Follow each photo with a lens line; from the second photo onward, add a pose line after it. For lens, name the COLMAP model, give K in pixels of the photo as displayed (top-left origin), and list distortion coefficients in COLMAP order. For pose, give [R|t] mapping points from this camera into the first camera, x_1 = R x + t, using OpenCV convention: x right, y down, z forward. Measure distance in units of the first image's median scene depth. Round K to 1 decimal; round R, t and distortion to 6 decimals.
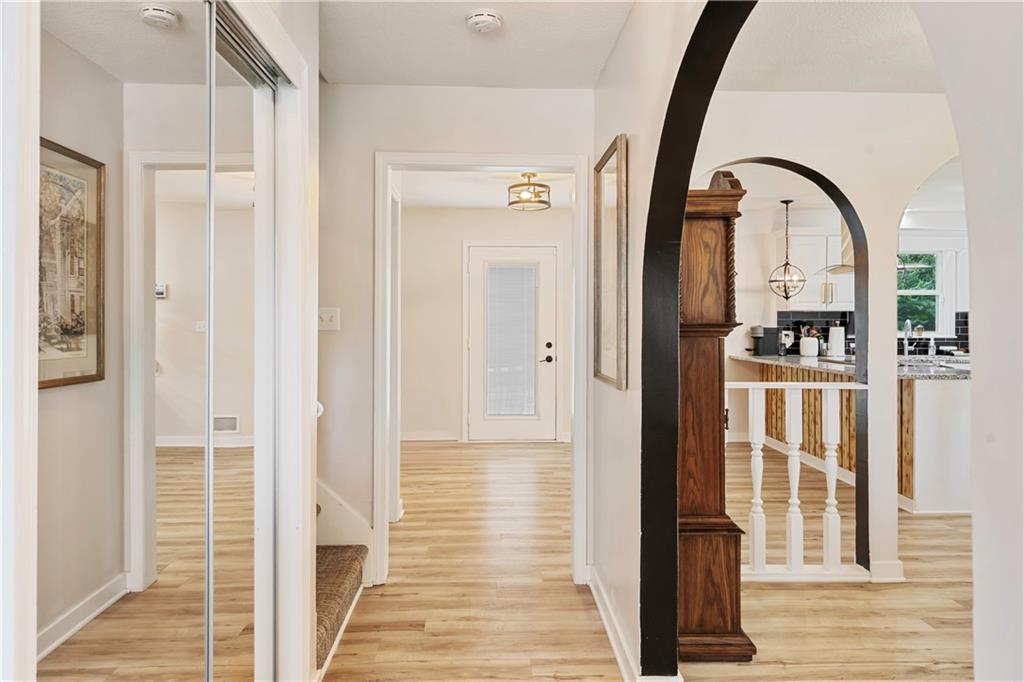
lens RADIAL K [[650.1, 0, 491.8], [0, 650.1, 310.5], [0, 0, 1]] dist [0.001050, -0.000293]
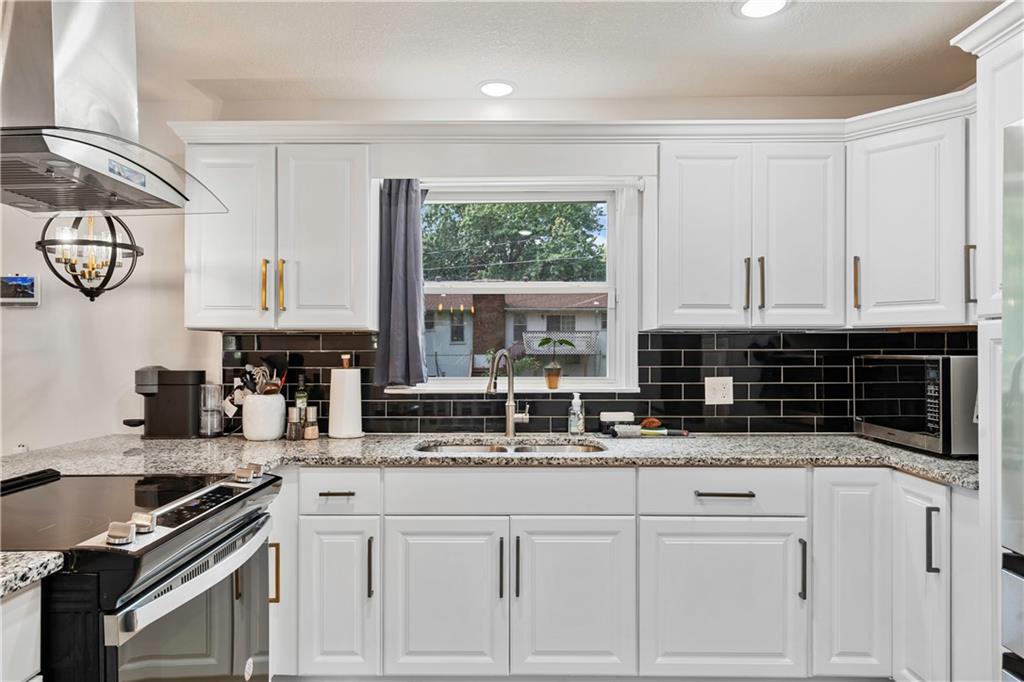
lens RADIAL K [[643.2, 0, 512.0], [0, 643.2, 341.0], [0, 0, 1]] dist [0.004451, 0.000322]
pose [[0.999709, -0.006483, -0.023233, 0.649581], [0.006373, 0.999968, -0.004827, 0.010302], [0.023263, 0.004677, 0.999718, 0.583145]]
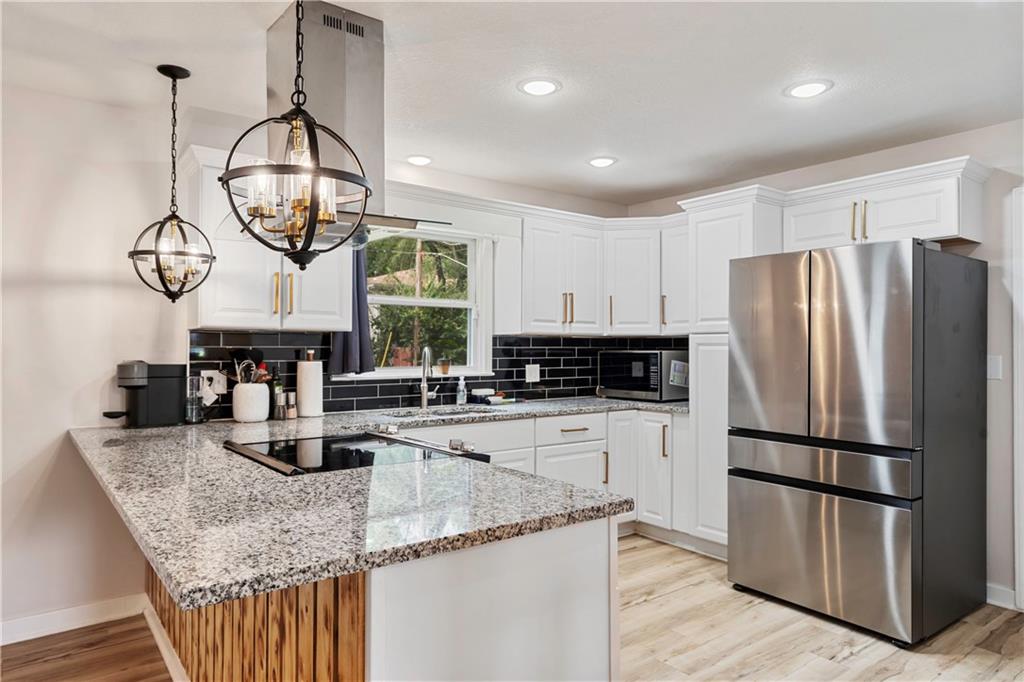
lens RADIAL K [[652.6, 0, 512.0], [0, 652.6, 341.0], [0, 0, 1]] dist [-0.004033, -0.001002]
pose [[0.796319, 0.004241, 0.604862, 0.341907], [-0.006197, 0.999980, 0.001146, 0.007563], [-0.604845, -0.004661, 0.796329, 0.480566]]
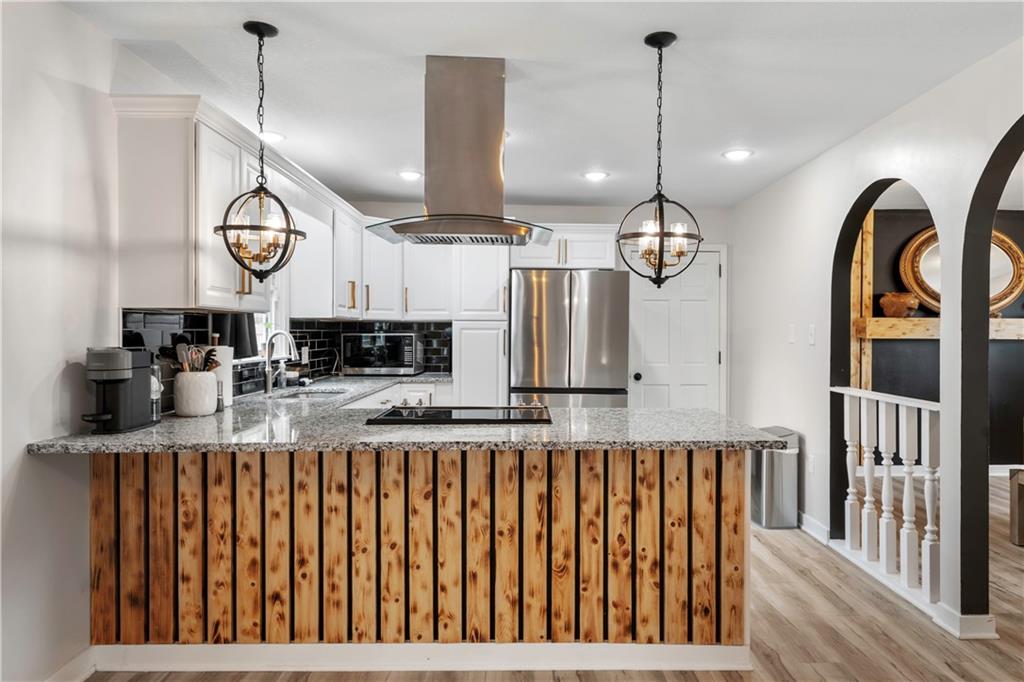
lens RADIAL K [[662.3, 0, 548.6], [0, 662.3, 338.1], [0, 0, 1]] dist [0.003163, 0.000863]
pose [[-0.018397, -0.013300, 0.999742, 0.042779], [-0.018202, 0.999750, 0.012965, 0.009201], [-0.999665, -0.017958, -0.018634, 0.765952]]
